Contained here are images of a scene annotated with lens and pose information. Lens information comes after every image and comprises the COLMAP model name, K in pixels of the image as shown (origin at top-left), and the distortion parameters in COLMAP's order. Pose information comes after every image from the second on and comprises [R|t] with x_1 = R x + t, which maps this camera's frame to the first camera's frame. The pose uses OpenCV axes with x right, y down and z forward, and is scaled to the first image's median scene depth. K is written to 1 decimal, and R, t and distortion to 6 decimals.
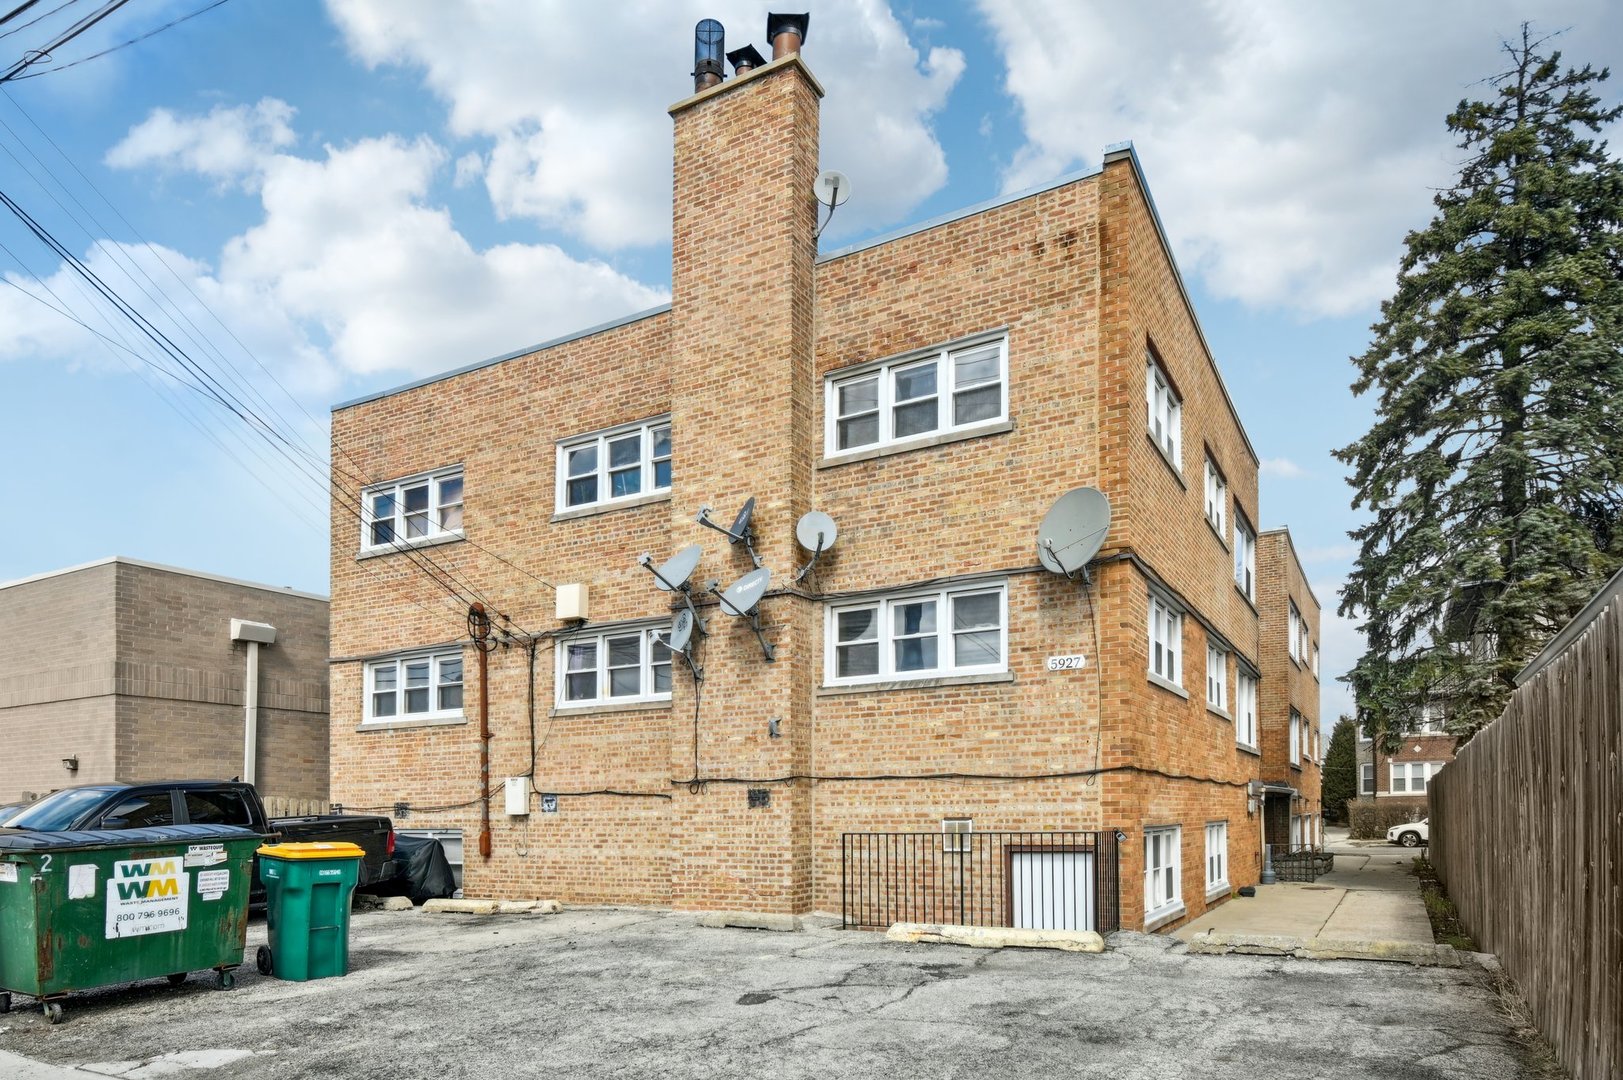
lens RADIAL K [[992.3, 0, 811.5], [0, 992.3, 540.0], [0, 0, 1]] dist [0.003516, -0.001299]
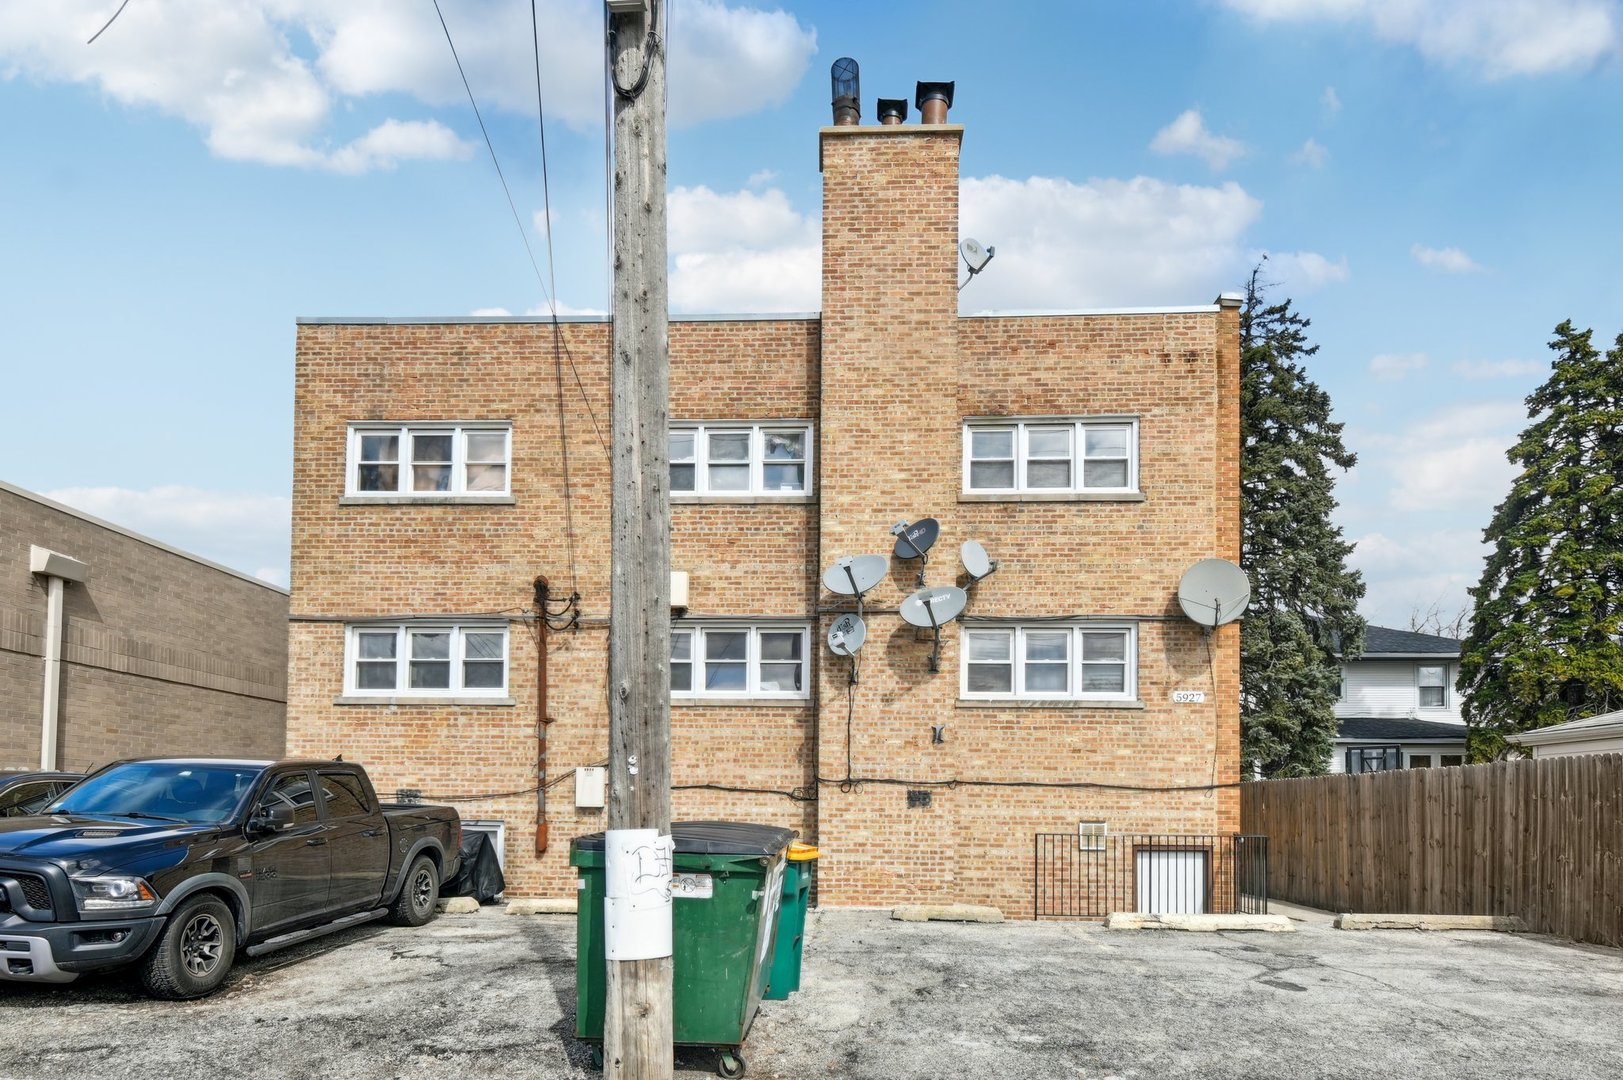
lens RADIAL K [[883.3, 0, 811.5], [0, 883.3, 566.8], [0, 0, 1]] dist [0.000540, 0.000070]
pose [[0.892188, 0.142039, 0.428749, -0.580911], [-0.141331, 0.989390, -0.033674, 0.059190], [-0.428983, -0.030552, 0.902796, 0.191468]]
